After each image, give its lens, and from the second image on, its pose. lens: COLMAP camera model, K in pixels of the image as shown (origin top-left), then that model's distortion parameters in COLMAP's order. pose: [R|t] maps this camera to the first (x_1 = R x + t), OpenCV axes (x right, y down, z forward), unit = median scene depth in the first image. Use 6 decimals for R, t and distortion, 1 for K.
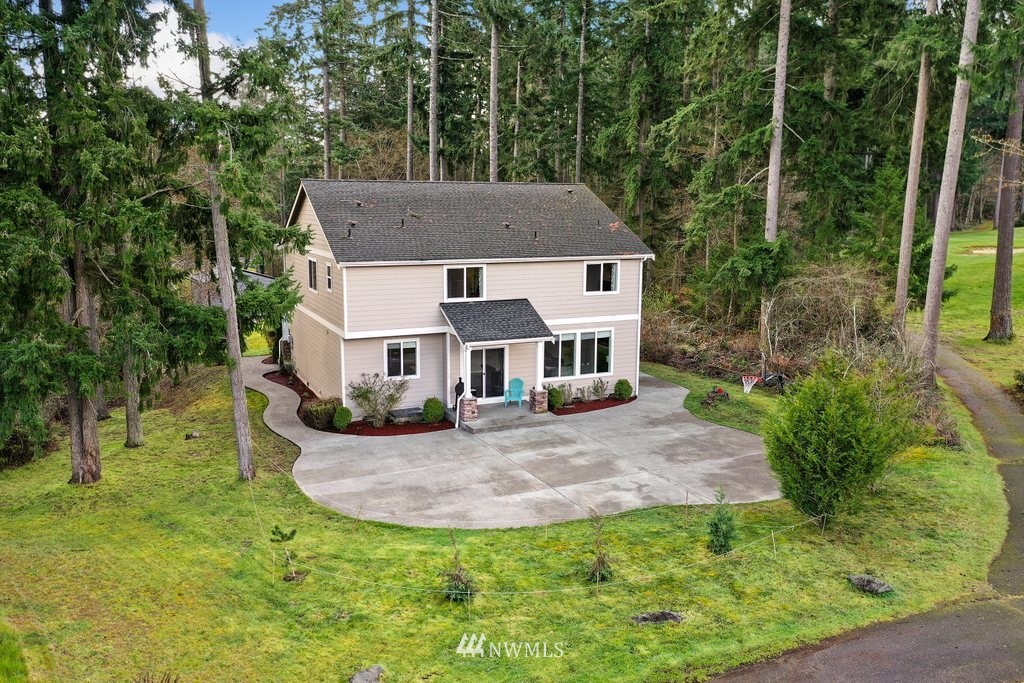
lens RADIAL K [[844.4, 0, 476.4], [0, 844.4, 344.6], [0, 0, 1]] dist [0.002071, 0.004208]
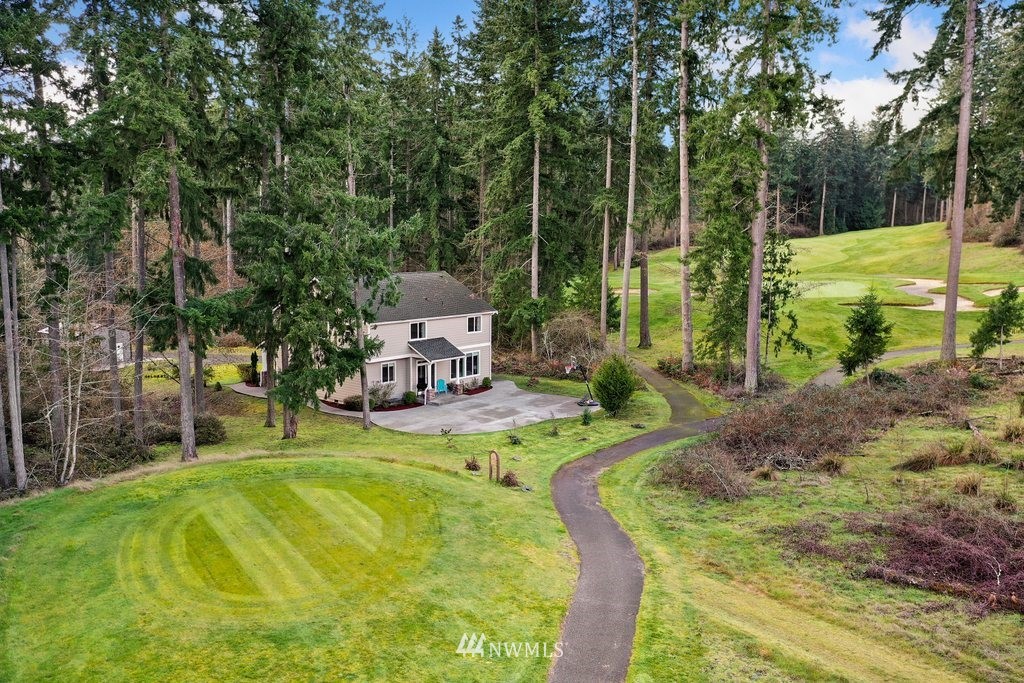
lens RADIAL K [[844.4, 0, 476.4], [0, 844.4, 344.6], [0, 0, 1]] dist [0.002071, 0.004208]
pose [[0.919120, -0.053044, 0.390391, -0.602462], [0.068381, 0.997334, -0.025480, 0.015681], [-0.387999, 0.050115, 0.920296, -0.767939]]
